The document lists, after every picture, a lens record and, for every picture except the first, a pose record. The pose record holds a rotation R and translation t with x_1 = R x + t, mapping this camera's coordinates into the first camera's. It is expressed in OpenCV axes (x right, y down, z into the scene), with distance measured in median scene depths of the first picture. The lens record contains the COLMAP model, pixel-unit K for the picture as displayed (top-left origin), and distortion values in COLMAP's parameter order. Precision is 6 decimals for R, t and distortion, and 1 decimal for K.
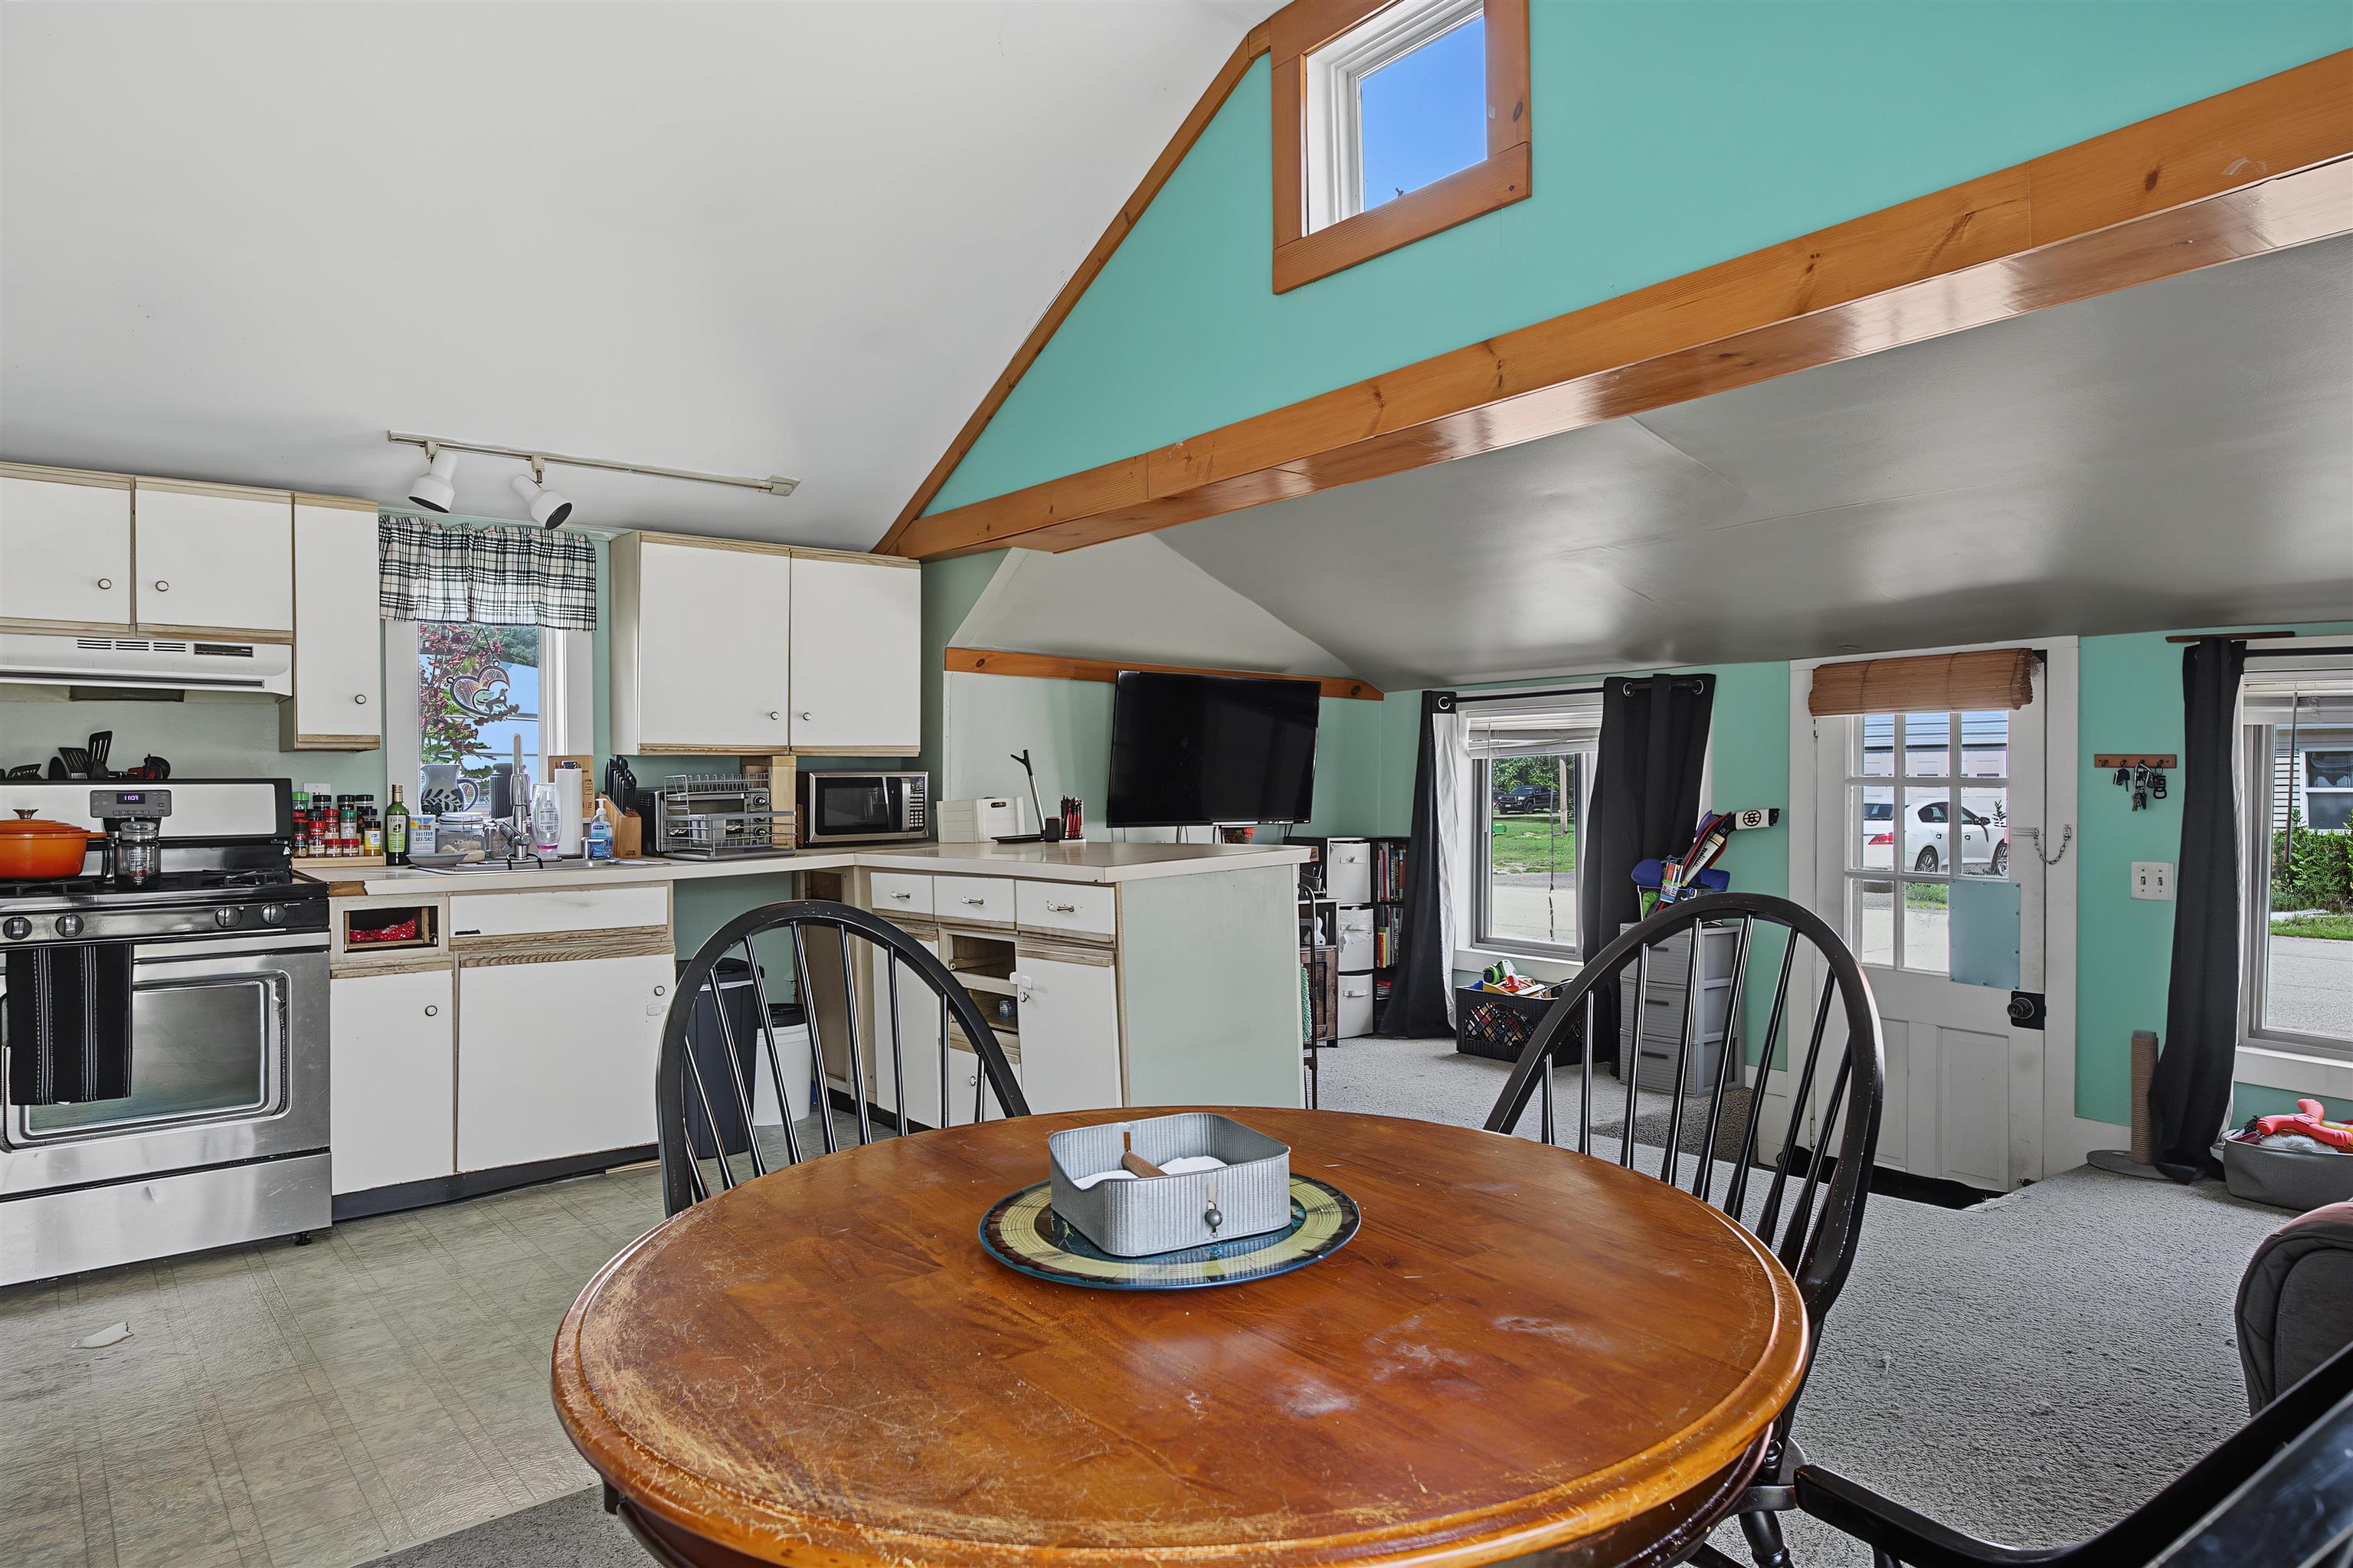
lens RADIAL K [[1419.4, 0, 1180.6], [0, 1419.4, 773.4], [0, 0, 1]] dist [0.000958, -0.003871]
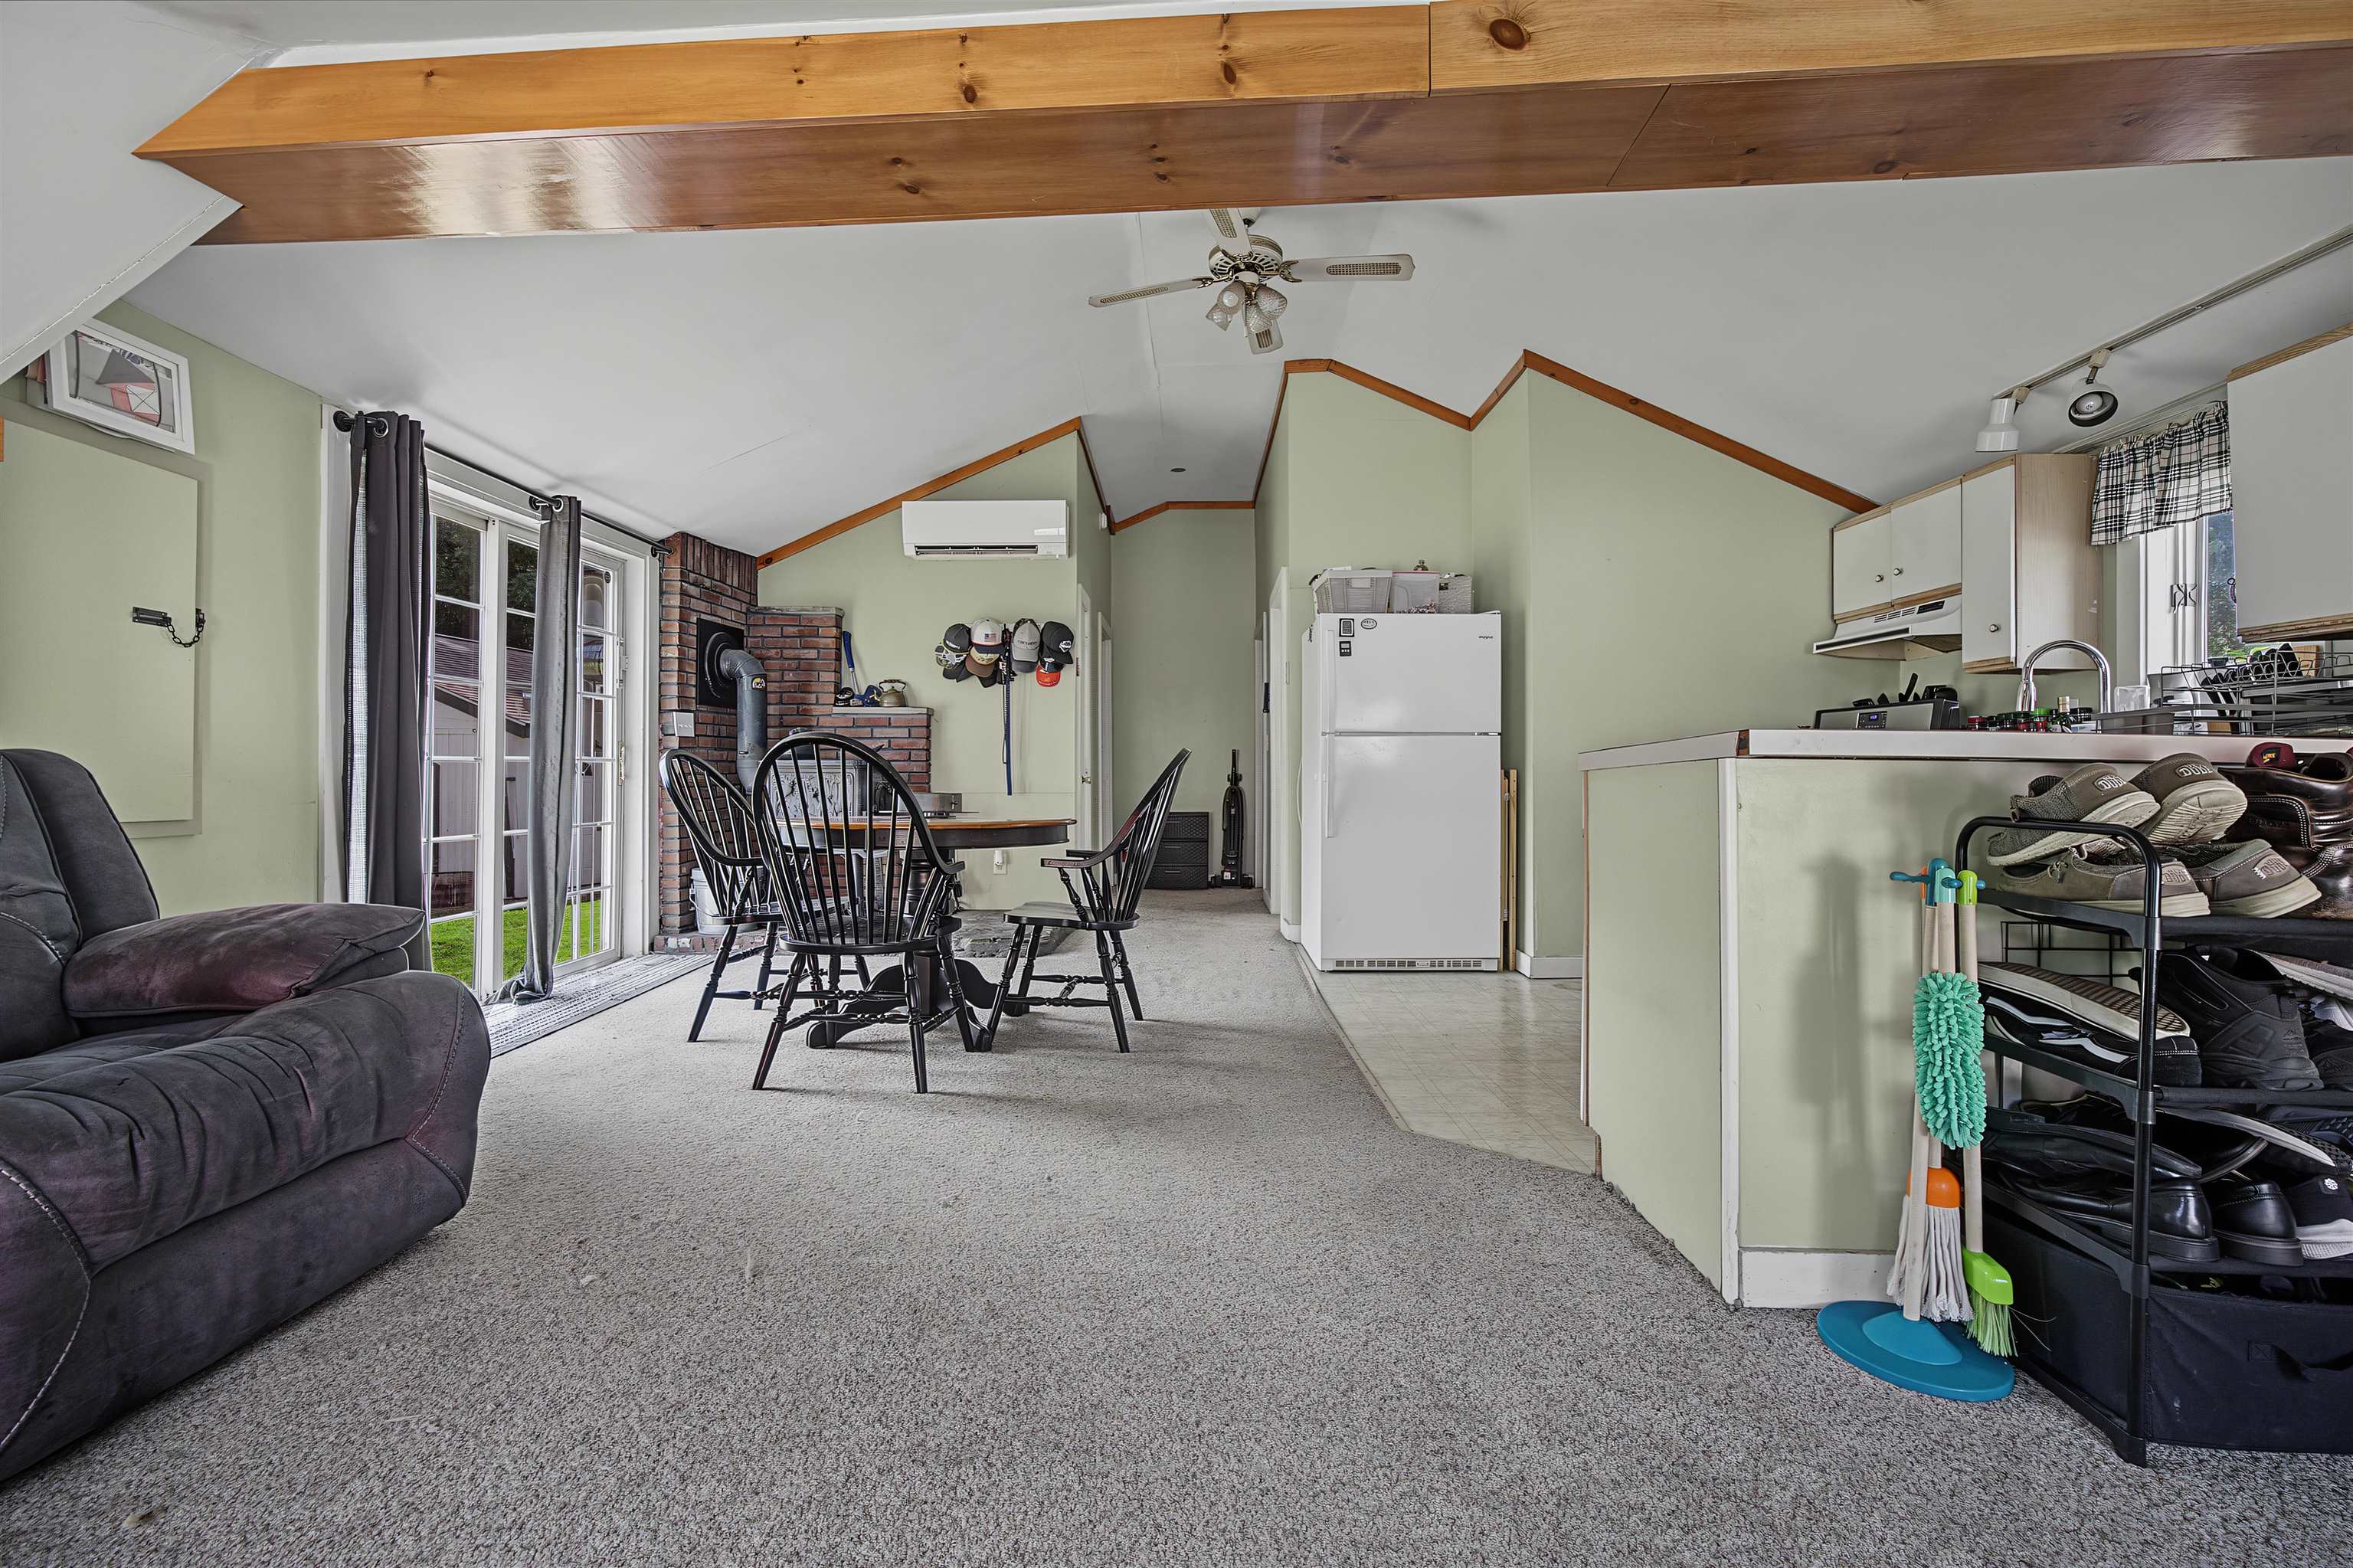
lens RADIAL K [[1005.7, 0, 1198.4], [0, 1005.7, 775.9], [0, 0, 1]] dist [-0.021672, 0.006228]
pose [[-0.630417, 0.012116, -0.776162, 0.477391], [0.010354, 0.999920, 0.007199, 0.057276], [0.776187, -0.003499, -0.630493, 0.959861]]
